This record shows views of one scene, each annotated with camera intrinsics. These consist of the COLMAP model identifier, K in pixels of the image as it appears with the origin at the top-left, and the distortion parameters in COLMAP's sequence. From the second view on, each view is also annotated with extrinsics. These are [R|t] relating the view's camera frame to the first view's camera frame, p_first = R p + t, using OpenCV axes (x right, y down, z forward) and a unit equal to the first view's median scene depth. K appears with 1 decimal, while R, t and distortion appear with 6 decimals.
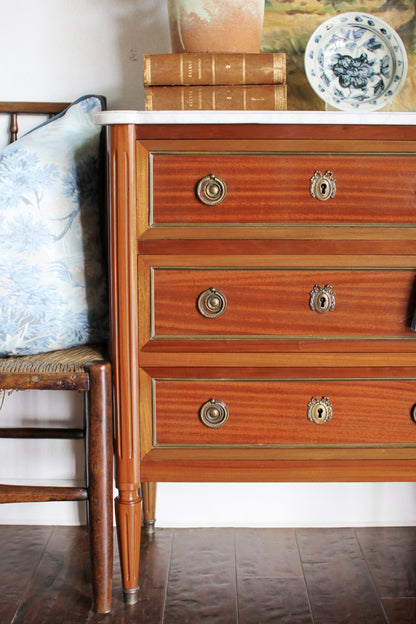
lens RADIAL K [[872.2, 0, 206.9], [0, 872.2, 309.8], [0, 0, 1]] dist [-0.133356, 0.000000]
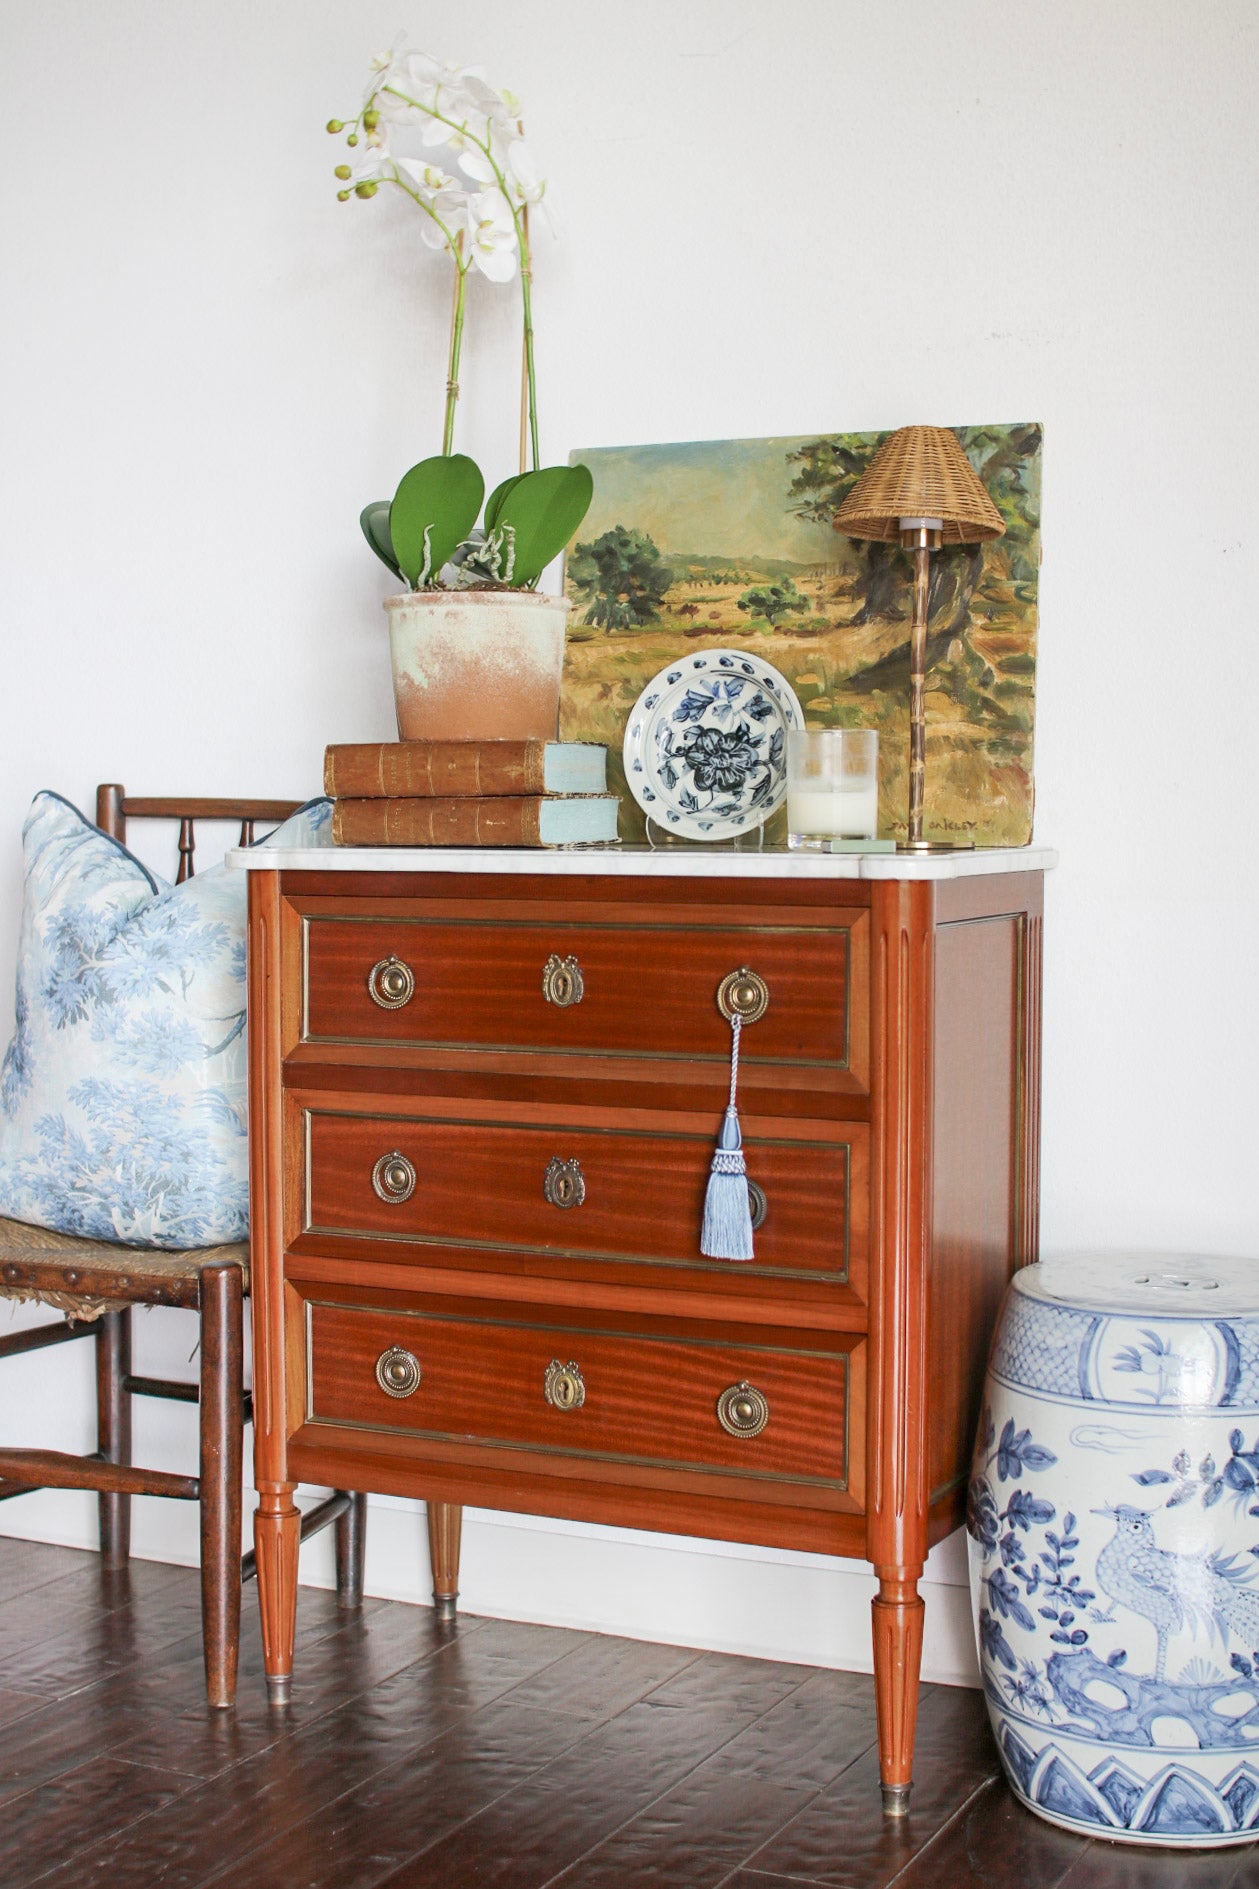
lens RADIAL K [[2640.3, 0, 644.5], [0, 2640.3, 956.6], [0, 0, 1]] dist [-0.133356, 0.000000]
pose [[0.905575, 0.027747, -0.423278, 0.851057], [-0.066995, 0.994690, -0.078125, -0.026766], [0.418863, 0.099106, 0.902625, -0.493946]]
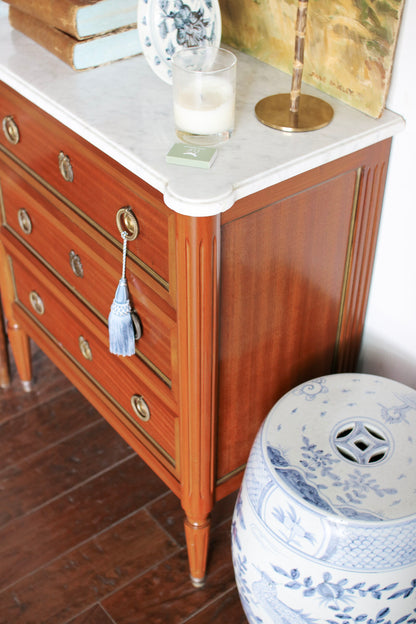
lens RADIAL K [[872.2, 0, 203.5], [0, 872.2, 309.5], [0, 0, 1]] dist [-0.133356, 0.000000]
pose [[0.621243, 0.495418, -0.607140, 0.833672], [-0.122781, 0.826760, 0.548993, -0.523649], [0.773940, -0.266512, 0.574446, 0.492528]]
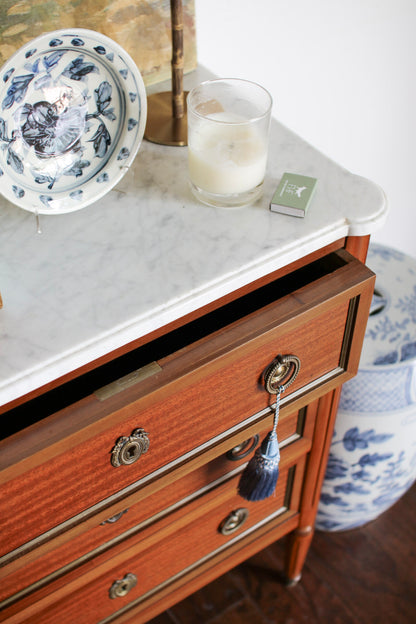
lens RADIAL K [[872.2, 0, 210.5], [0, 872.2, 309.9], [0, 0, 1]] dist [-0.133356, 0.000000]
pose [[0.805877, -0.408246, 0.428832, -0.035915], [0.072329, 0.786733, 0.613041, -0.536434], [-0.587648, -0.463019, 0.663539, 0.541324]]
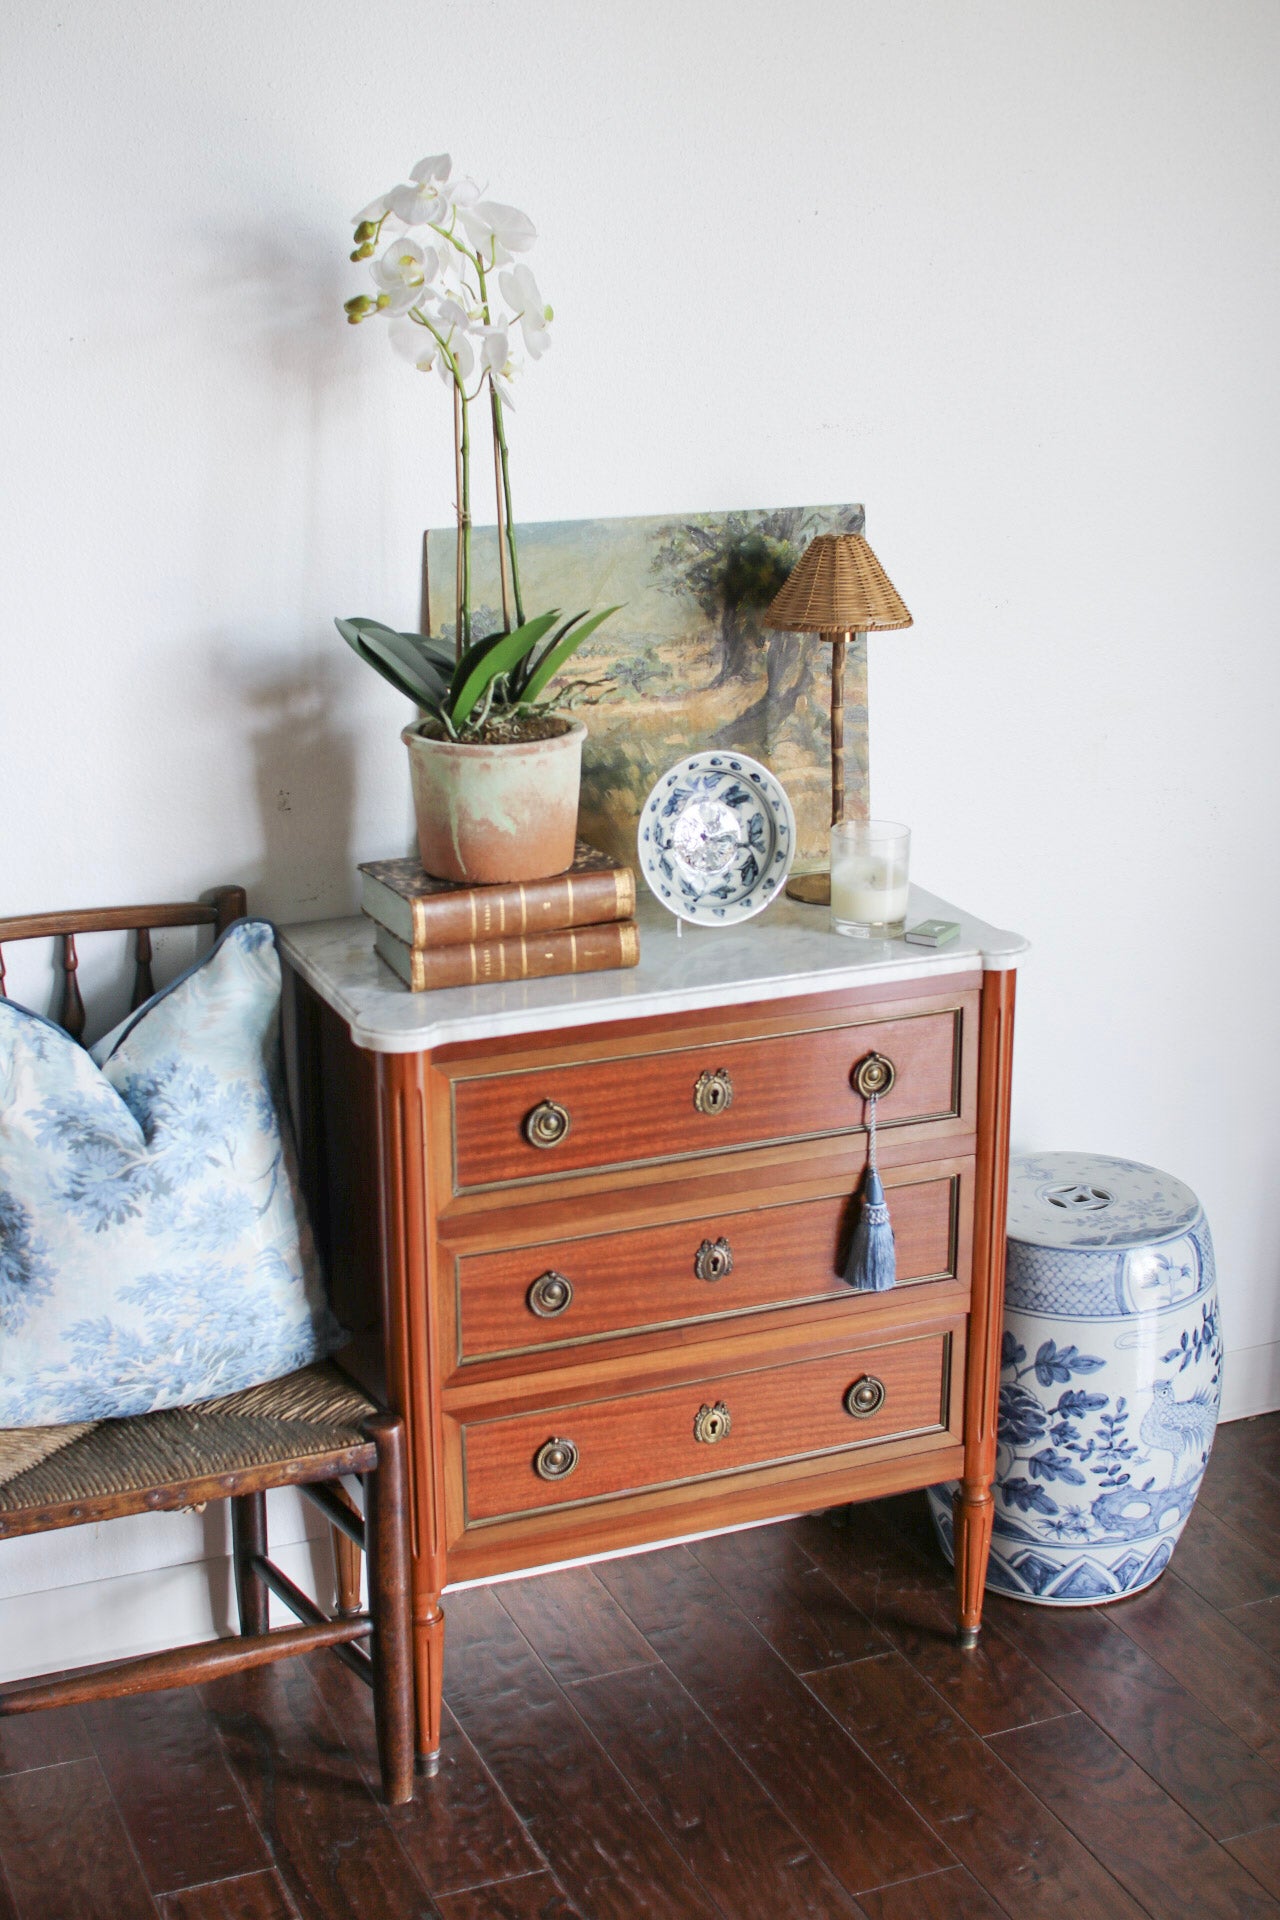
lens RADIAL K [[2683.6, 0, 638.0], [0, 2683.6, 967.3], [0, 0, 1]] dist [-0.133356, 0.000000]
pose [[0.917429, -0.121552, 0.378878, -0.599868], [0.061917, 0.984209, 0.165826, -0.522123], [-0.393052, -0.128674, 0.910469, -0.686155]]
